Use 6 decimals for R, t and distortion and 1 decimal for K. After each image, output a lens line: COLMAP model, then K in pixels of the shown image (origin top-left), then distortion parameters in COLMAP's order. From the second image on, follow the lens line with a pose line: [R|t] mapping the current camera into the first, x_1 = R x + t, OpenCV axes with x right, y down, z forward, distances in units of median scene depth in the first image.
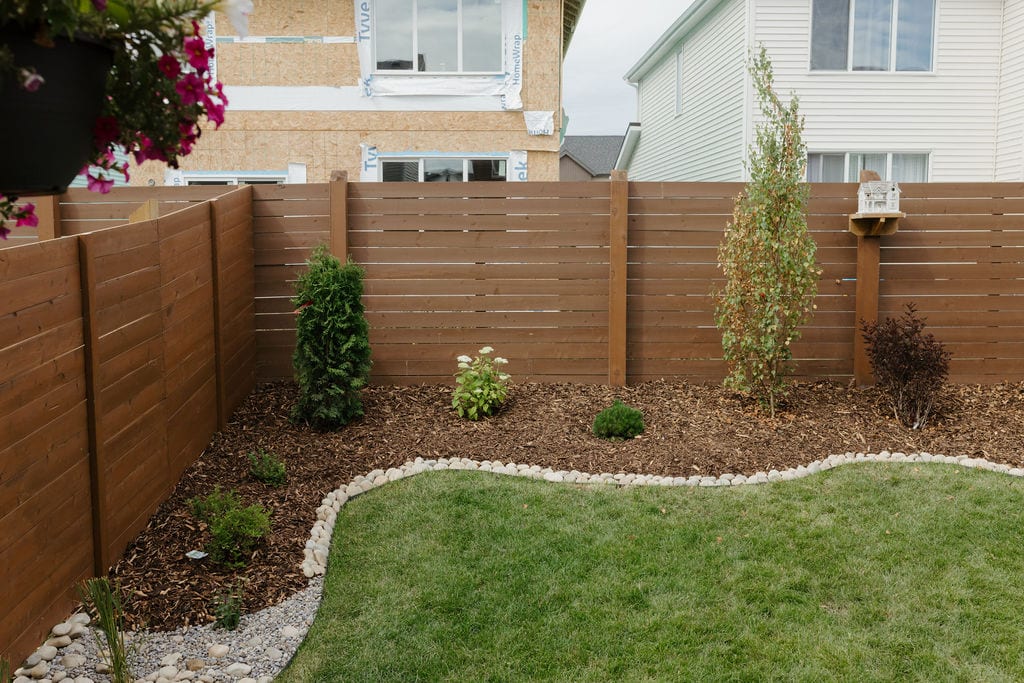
lens RADIAL K [[958.5, 0, 512.0], [0, 958.5, 341.5], [0, 0, 1]] dist [-0.006026, -0.000311]
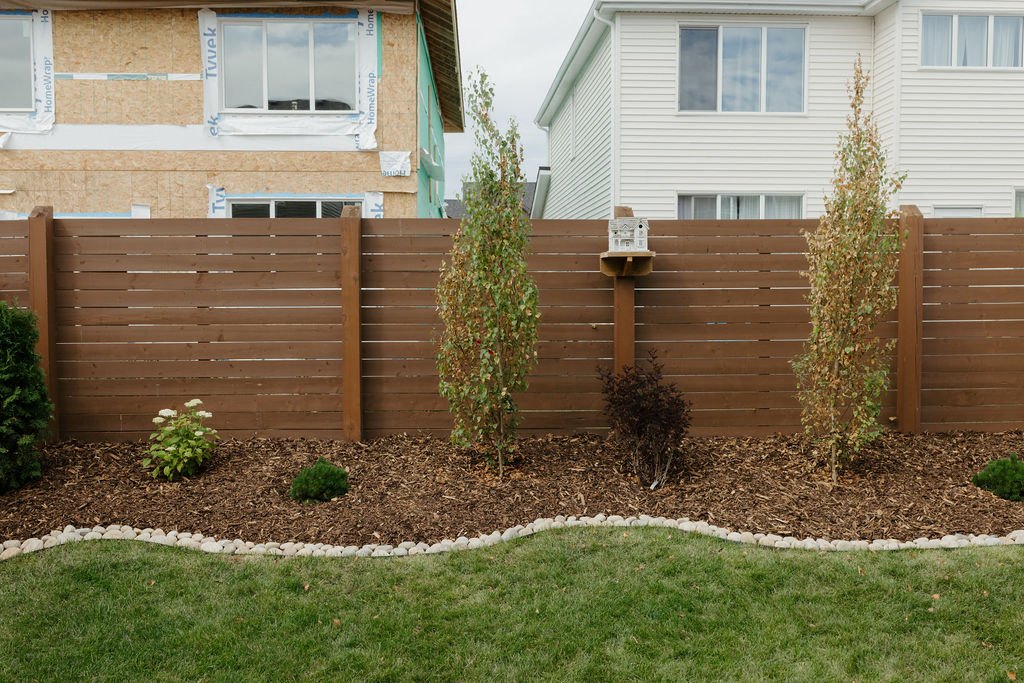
lens RADIAL K [[969.4, 0, 512.0], [0, 969.4, 341.5], [0, 0, 1]] dist [-0.002950, 0.001393]
pose [[0.999570, -0.003290, 0.029146, 0.242654], [0.004742, 0.998744, -0.049879, -0.001731], [-0.028945, 0.049996, 0.998330, 0.074260]]
